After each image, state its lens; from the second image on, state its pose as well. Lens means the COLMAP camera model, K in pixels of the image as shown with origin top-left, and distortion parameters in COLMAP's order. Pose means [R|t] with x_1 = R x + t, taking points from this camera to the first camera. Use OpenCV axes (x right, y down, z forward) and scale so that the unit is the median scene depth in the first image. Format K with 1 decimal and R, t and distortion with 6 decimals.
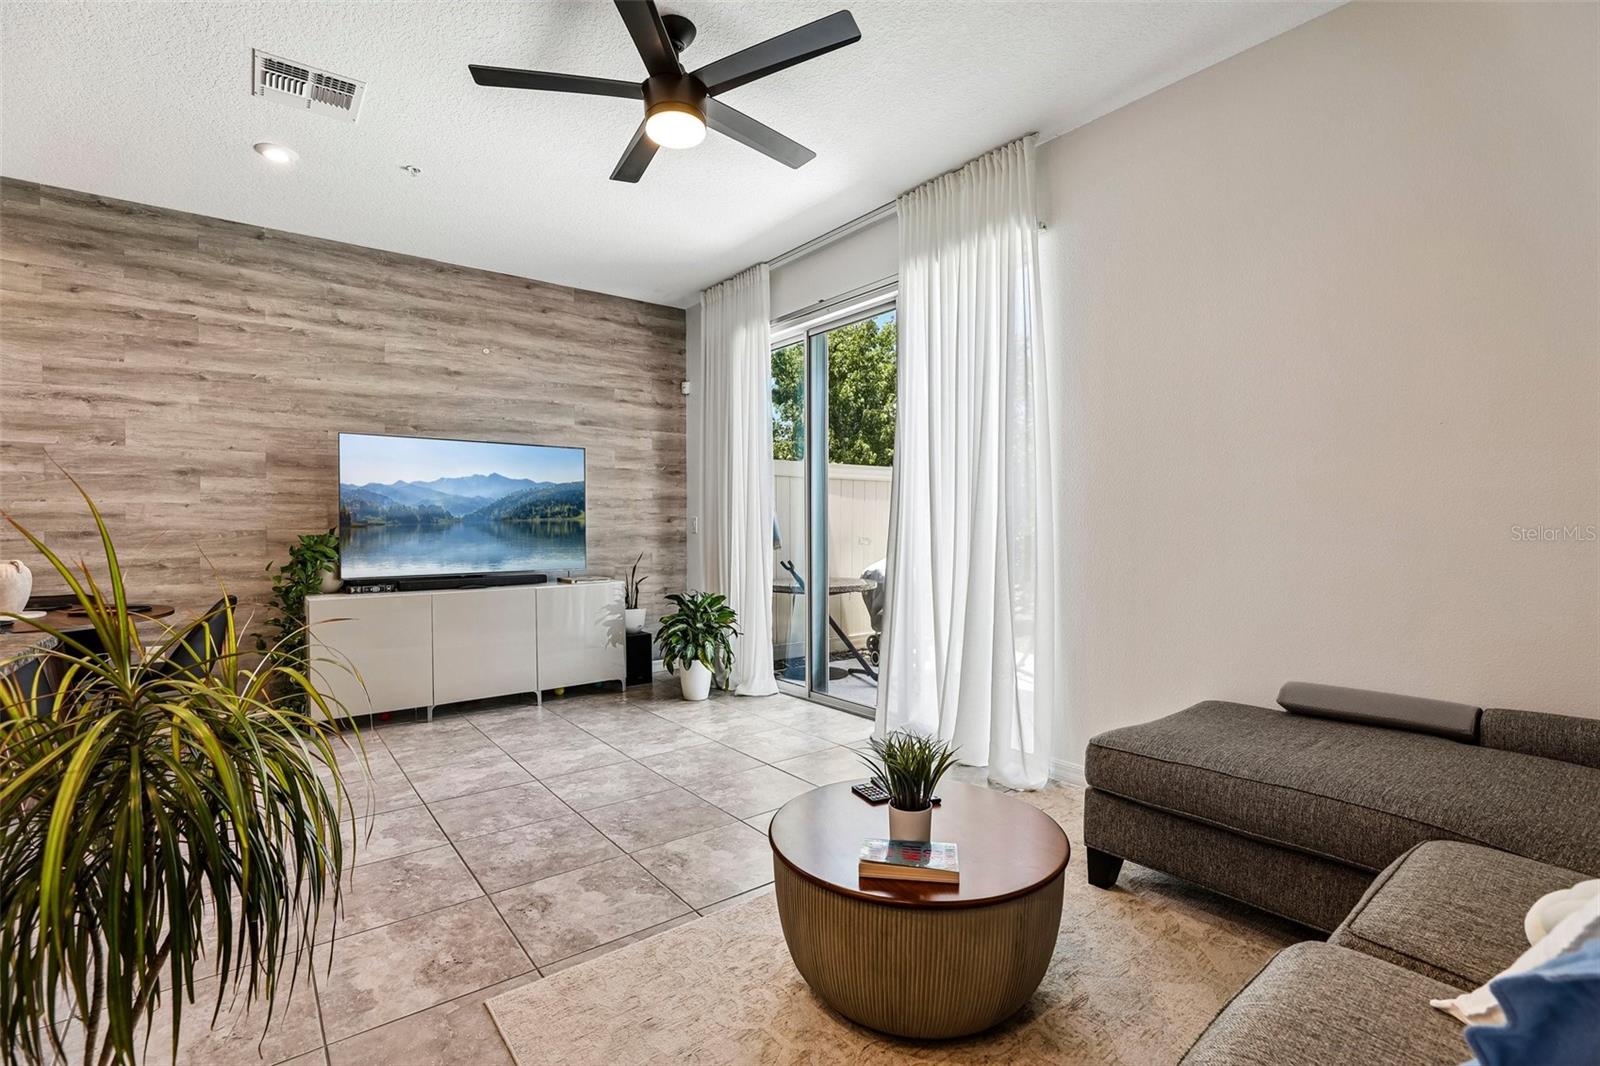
lens RADIAL K [[728.5, 0, 802.5], [0, 728.5, 528.8], [0, 0, 1]] dist [-0.045967, 0.013960]
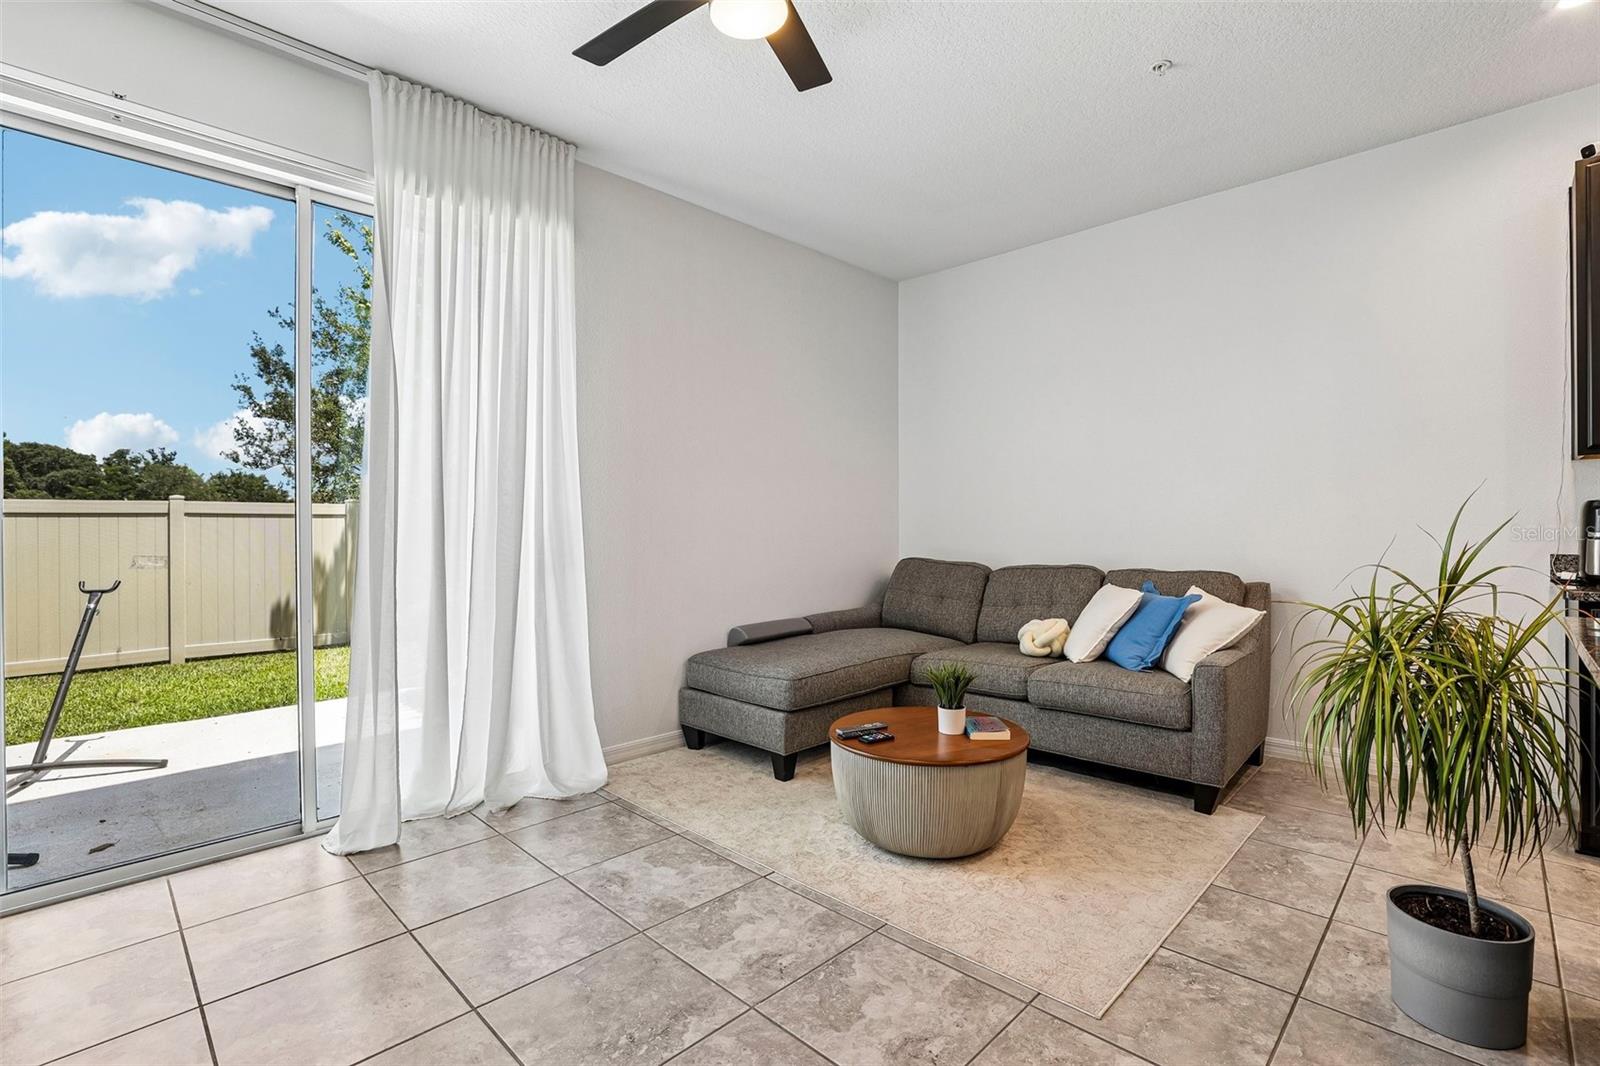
lens RADIAL K [[728.5, 0, 801.6], [0, 728.5, 528.0], [0, 0, 1]] dist [-0.045967, 0.013960]
pose [[-0.127908, 0.002451, 0.991783, -0.574209], [0.014667, 0.999892, -0.000579, -0.001687], [-0.991678, 0.014472, -0.127930, 0.642523]]
